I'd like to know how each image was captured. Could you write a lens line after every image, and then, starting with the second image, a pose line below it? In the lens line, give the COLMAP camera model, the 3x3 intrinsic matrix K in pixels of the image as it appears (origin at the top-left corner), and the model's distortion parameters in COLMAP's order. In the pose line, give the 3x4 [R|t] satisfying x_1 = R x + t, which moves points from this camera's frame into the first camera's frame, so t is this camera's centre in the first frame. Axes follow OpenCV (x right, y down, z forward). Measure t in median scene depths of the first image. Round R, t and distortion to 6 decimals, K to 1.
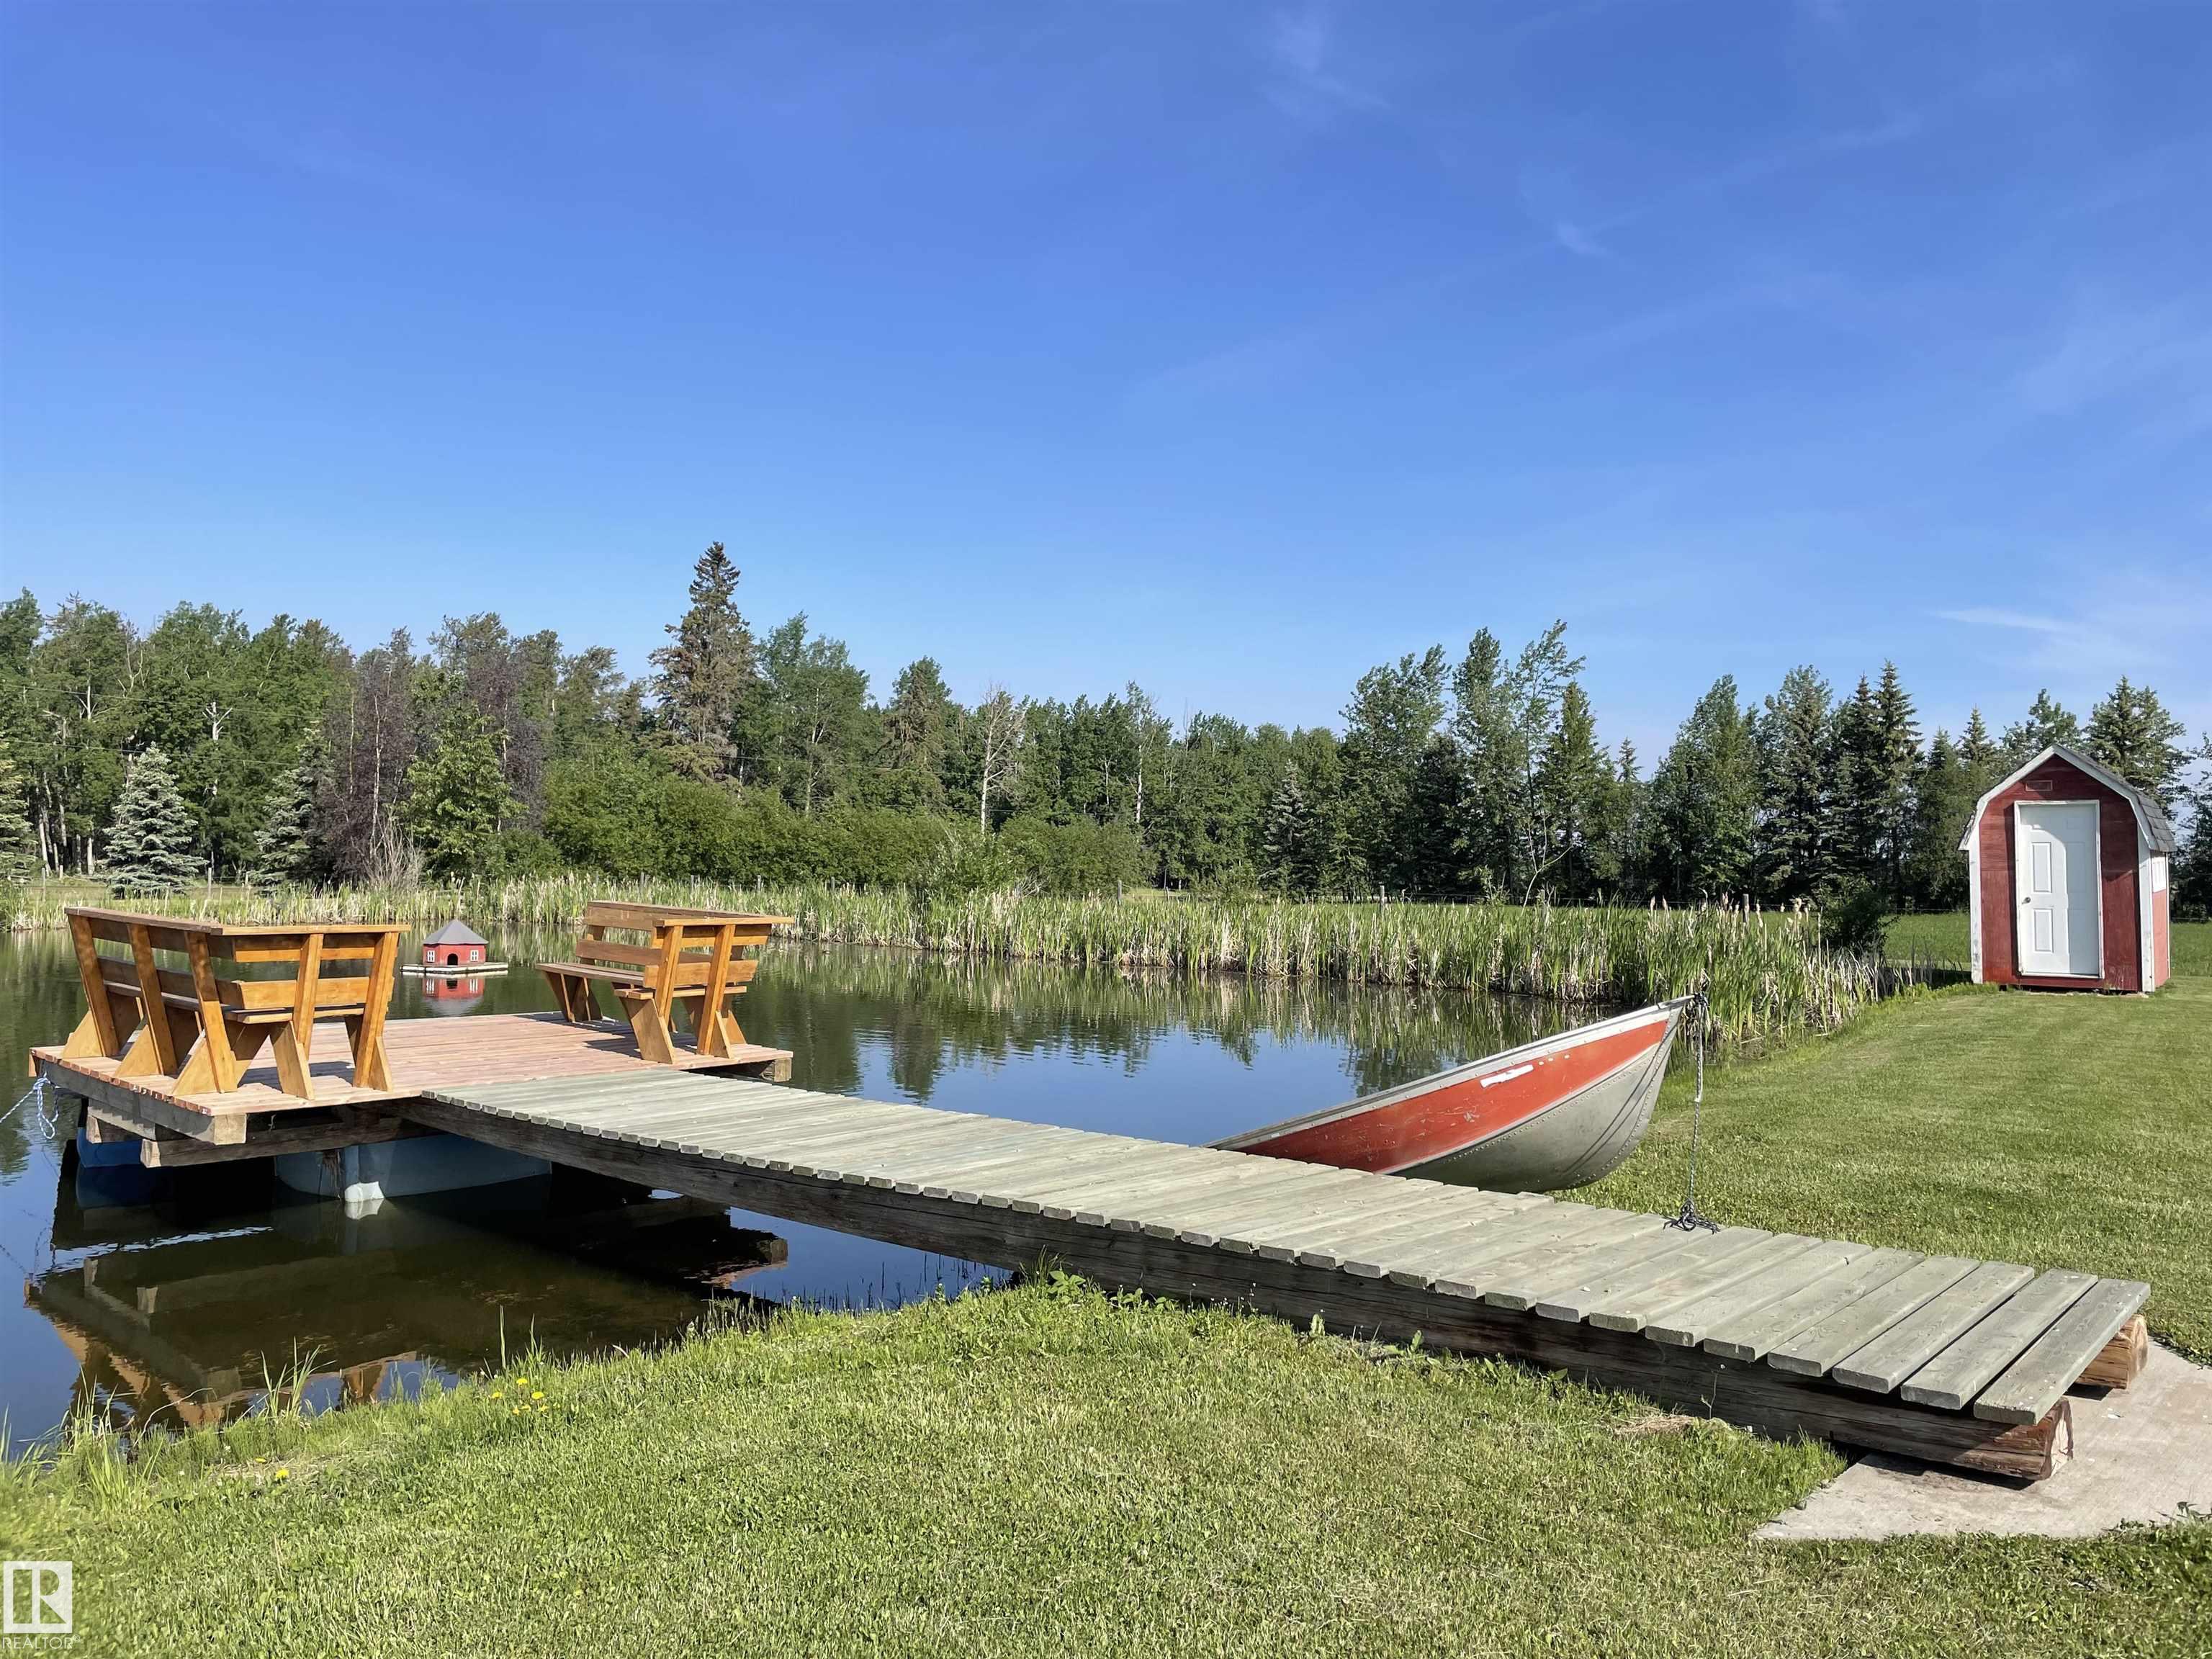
lens RADIAL K [[1664.5, 0, 1123.4], [0, 1664.5, 814.2], [0, 0, 1]] dist [0.058294, -0.079424]
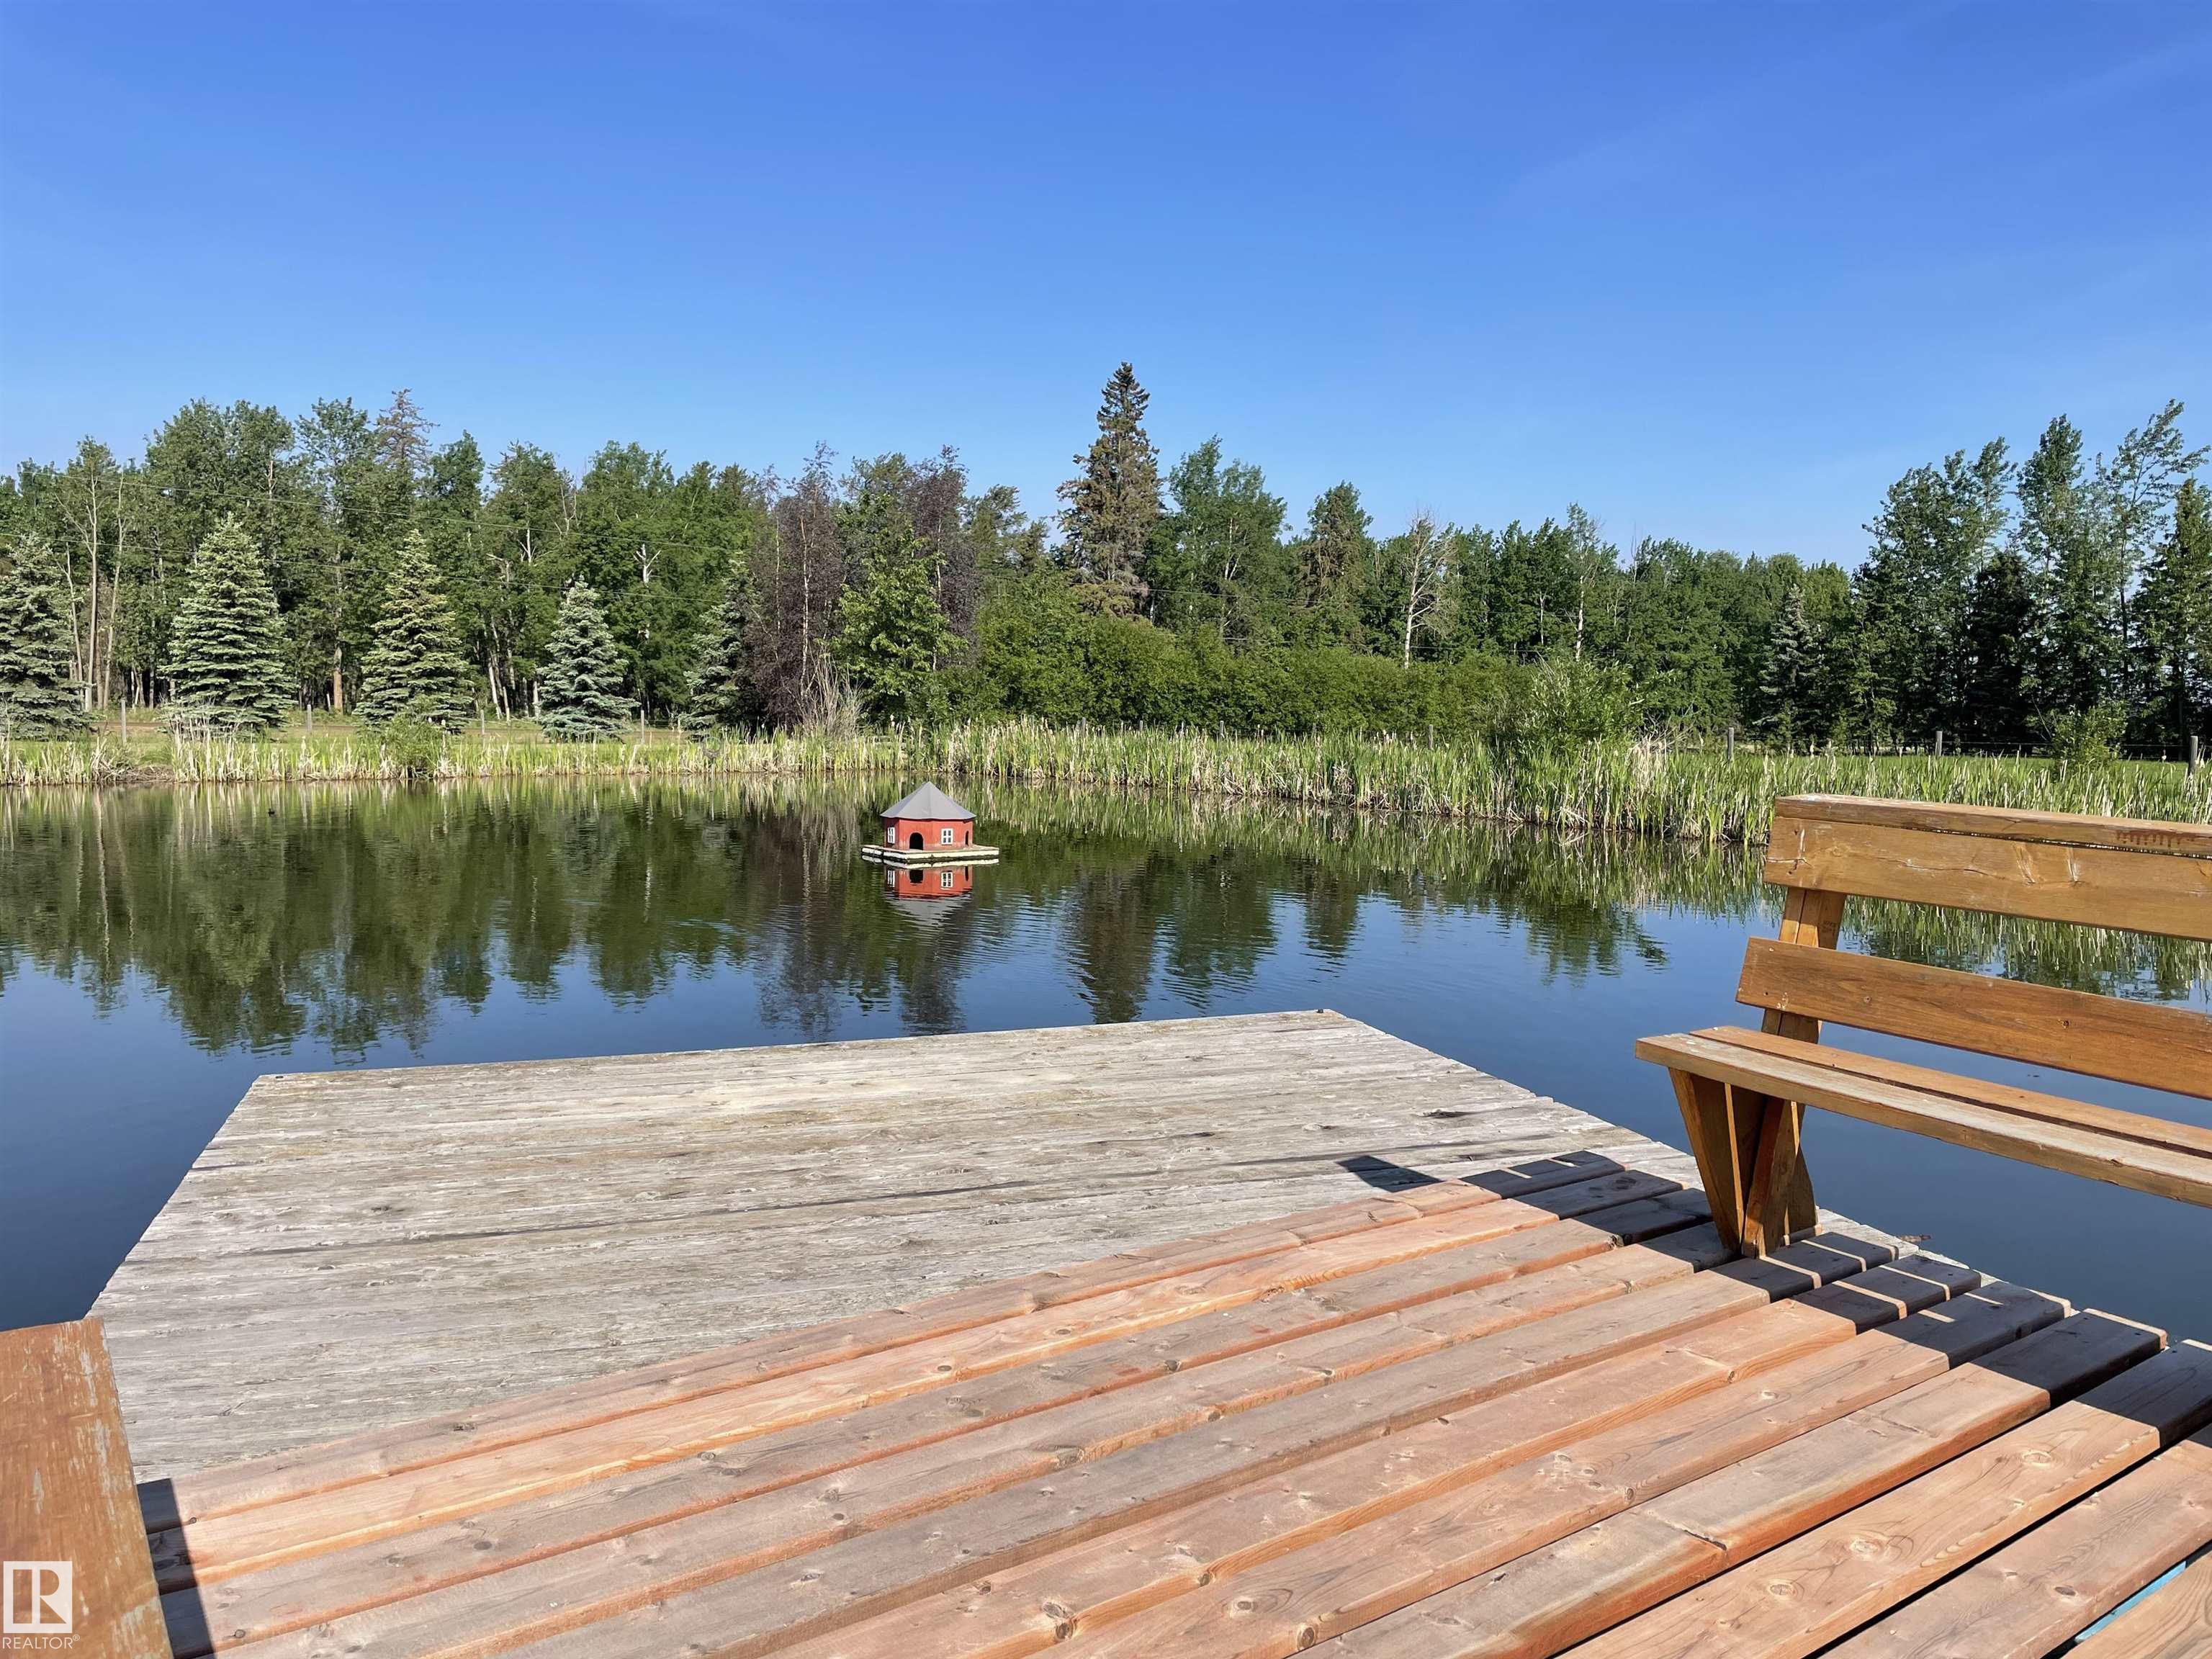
lens RADIAL K [[1670.3, 0, 1107.1], [0, 1670.3, 814.7], [0, 0, 1]] dist [0.095053, -0.132630]
pose [[0.973178, 0.015563, -0.229528, -0.044084], [0.005569, 0.995823, 0.091131, 0.003479], [0.229987, -0.089965, 0.969026, 0.086196]]
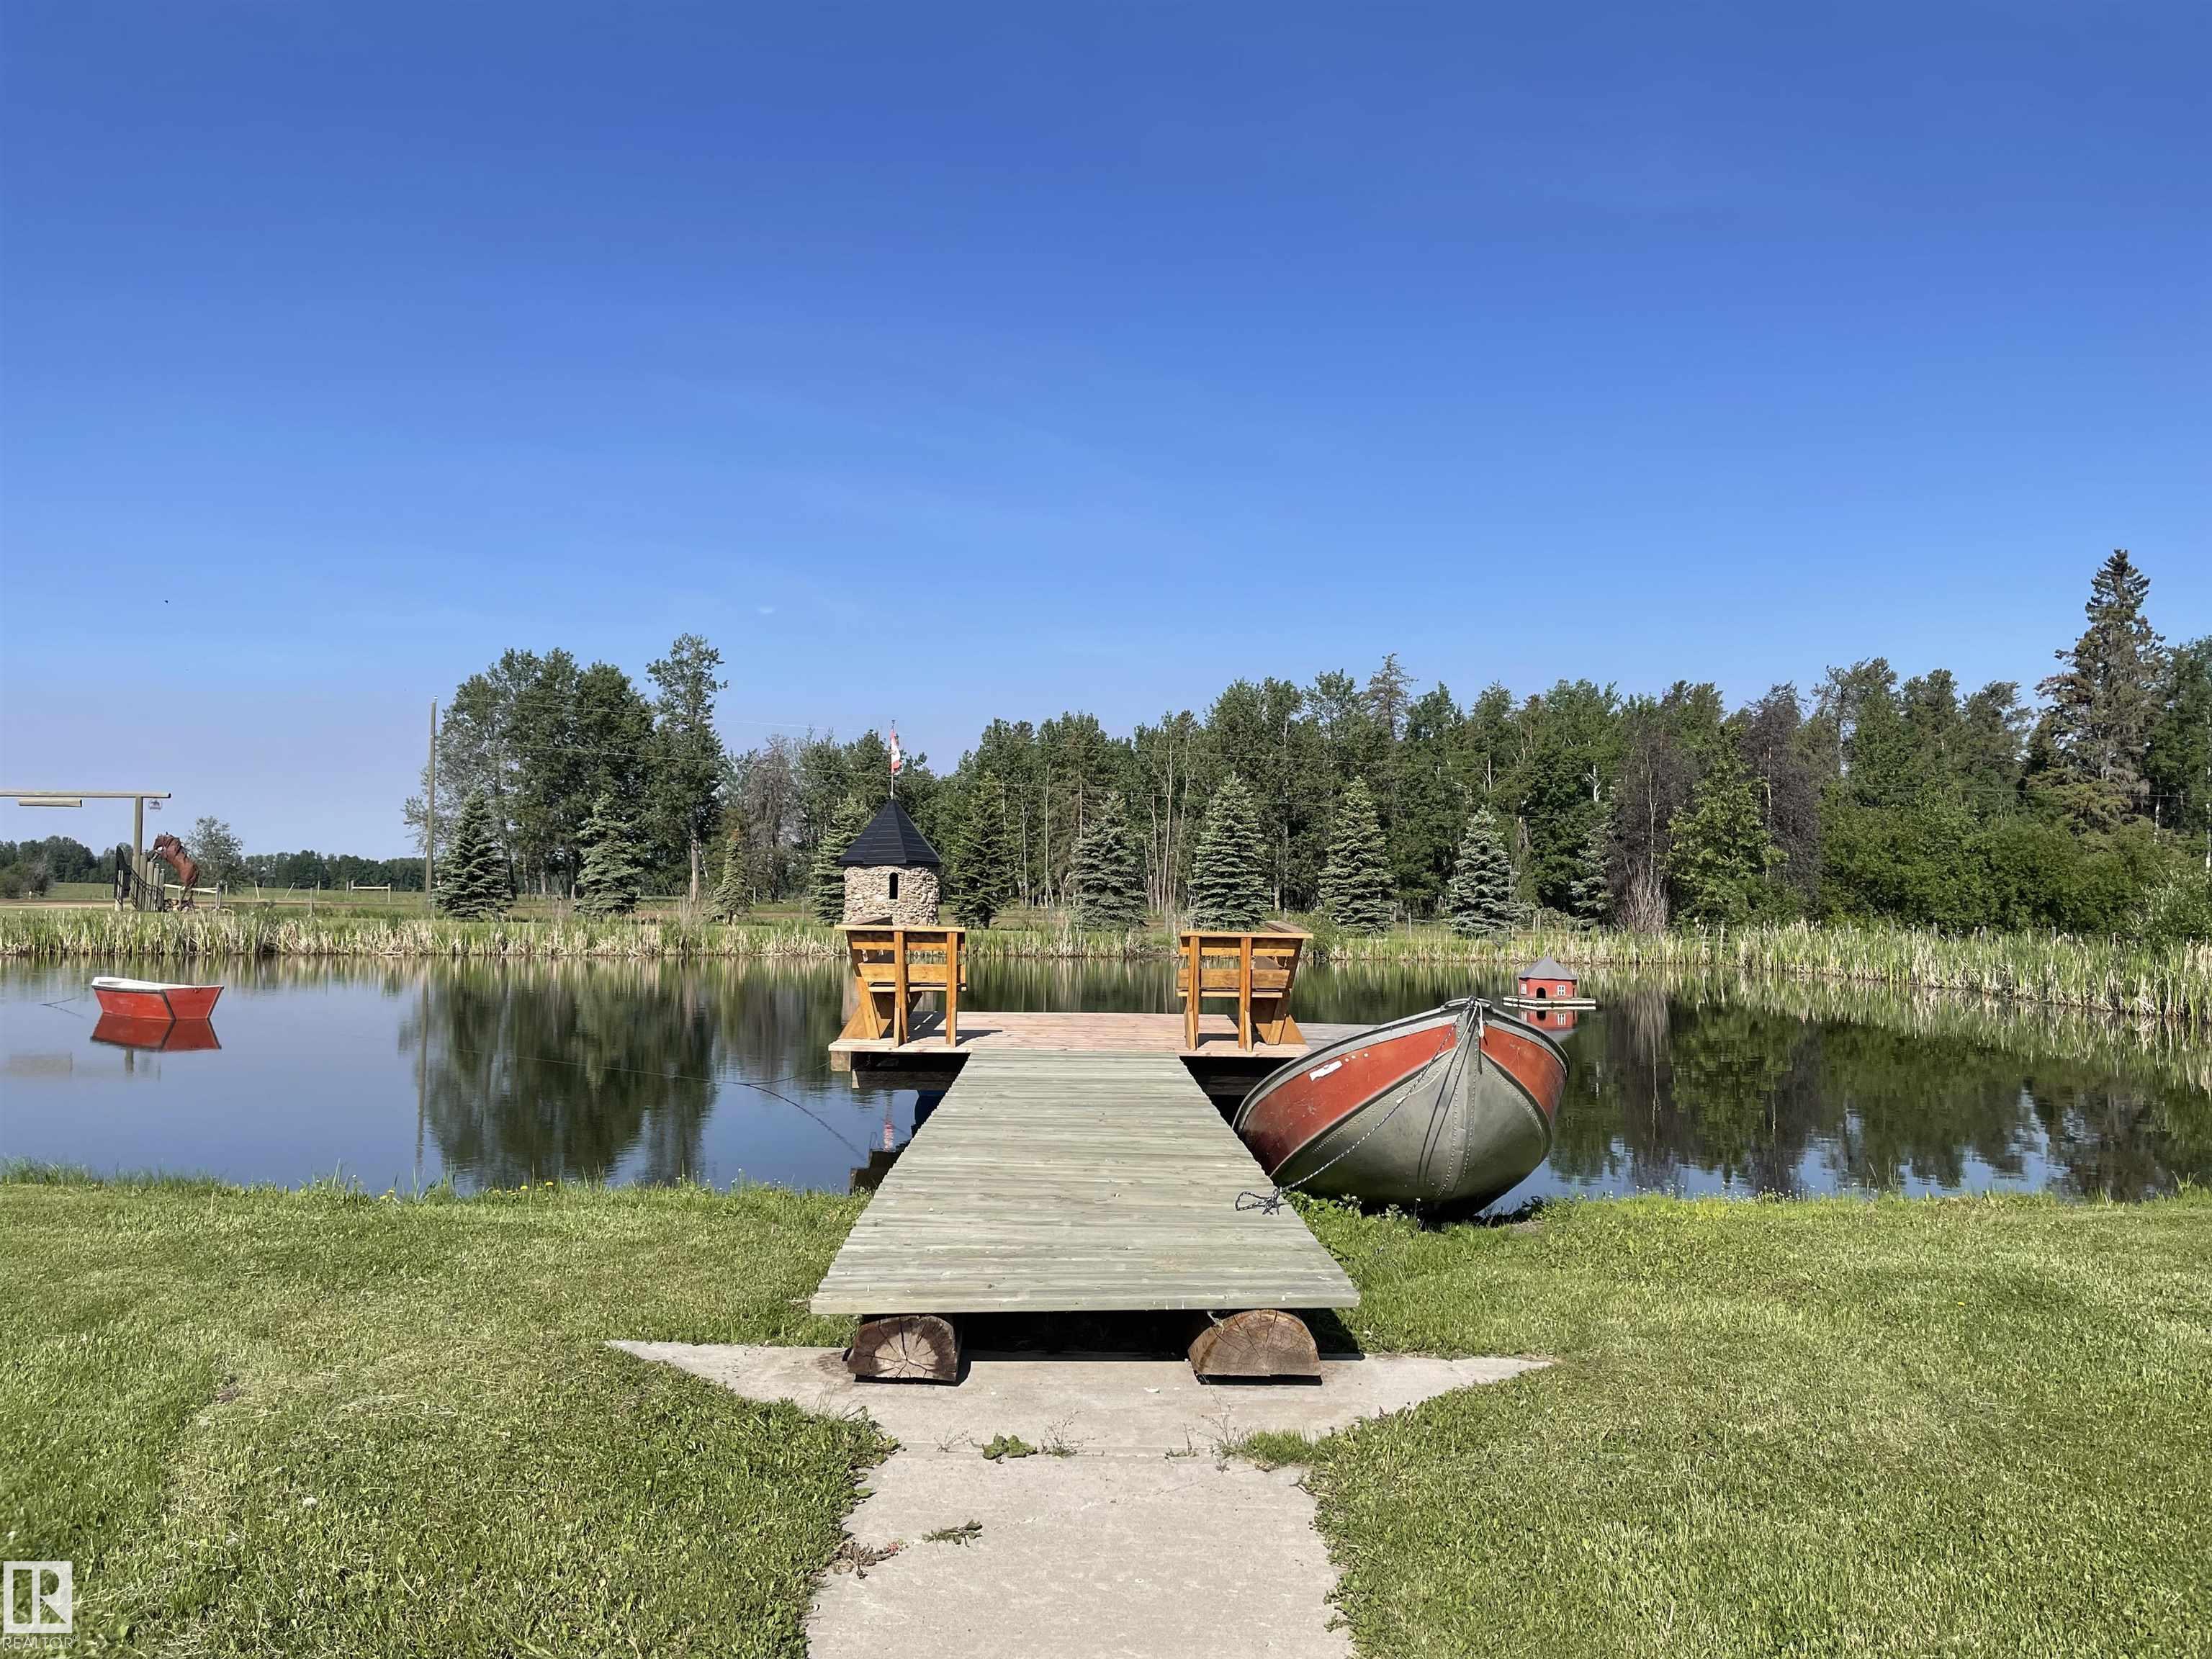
lens RADIAL K [[1670.3, 0, 1107.1], [0, 1670.3, 814.7], [0, 0, 1]] dist [0.095053, -0.132630]
pose [[0.678676, -0.037464, -0.733482, 0.057565], [0.014269, 0.999182, -0.037833, 0.002335], [0.734299, 0.015211, 0.678655, 0.012806]]
